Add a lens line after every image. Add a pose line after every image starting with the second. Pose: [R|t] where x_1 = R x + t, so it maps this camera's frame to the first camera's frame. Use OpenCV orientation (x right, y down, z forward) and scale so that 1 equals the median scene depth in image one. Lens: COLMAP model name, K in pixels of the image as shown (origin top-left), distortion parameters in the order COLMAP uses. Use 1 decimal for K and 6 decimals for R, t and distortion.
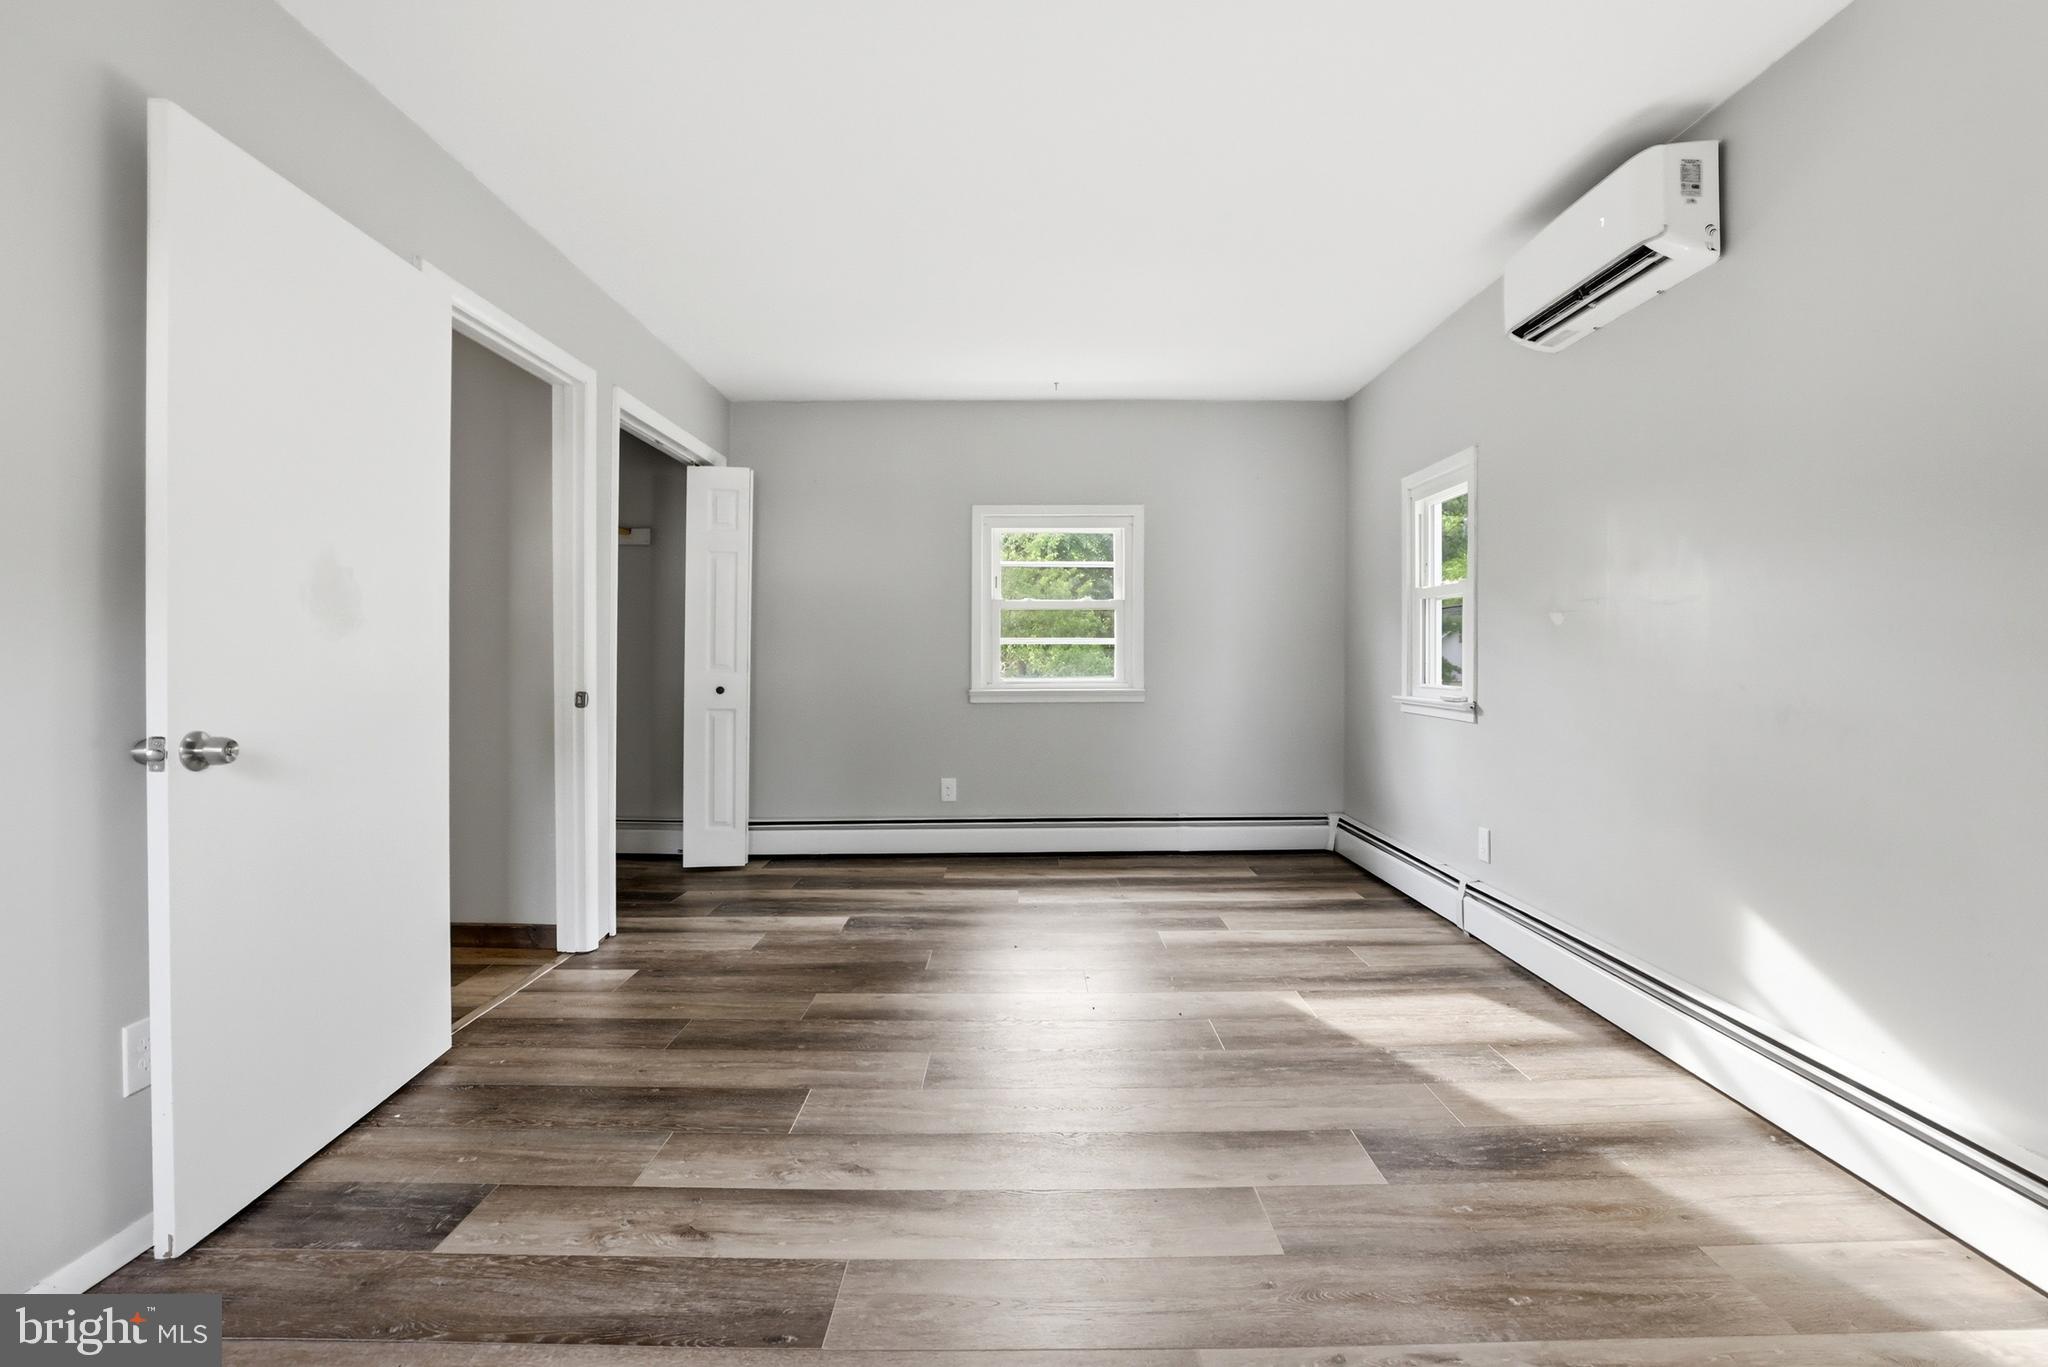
lens RADIAL K [[959.4, 0, 1027.7], [0, 959.4, 661.7], [0, 0, 1]] dist [-0.029426, 0.003571]
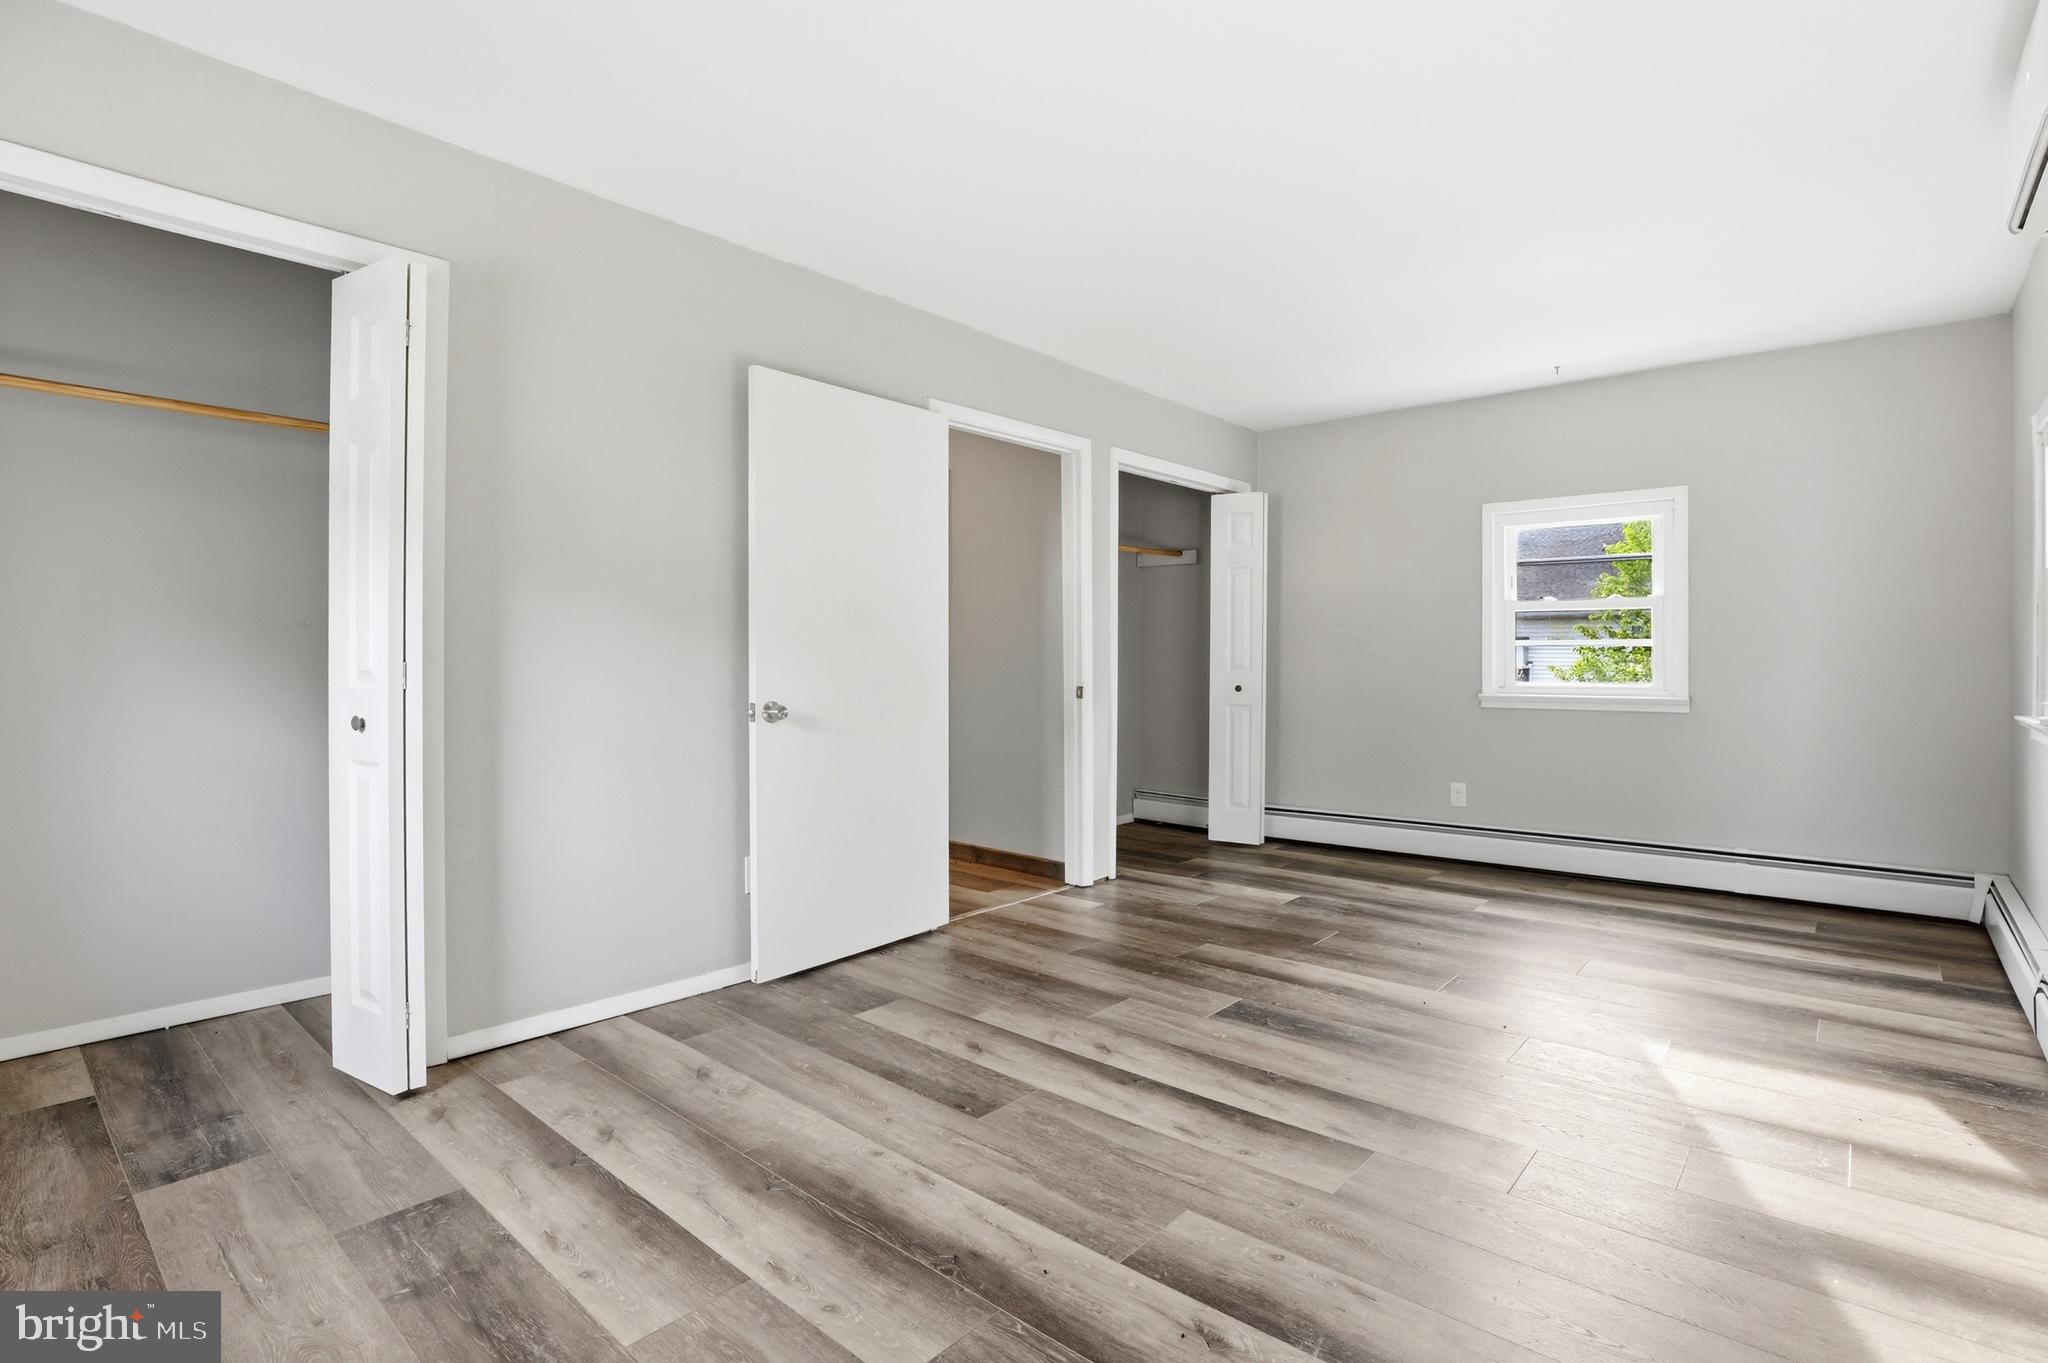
lens RADIAL K [[959.4, 0, 1038.2], [0, 959.4, 663.7], [0, 0, 1]] dist [-0.029426, 0.003571]
pose [[0.762850, 0.006219, -0.646546, 0.328400], [-0.005082, 0.999981, 0.003623, -0.004322], [0.646556, 0.000521, 0.762867, -0.041173]]
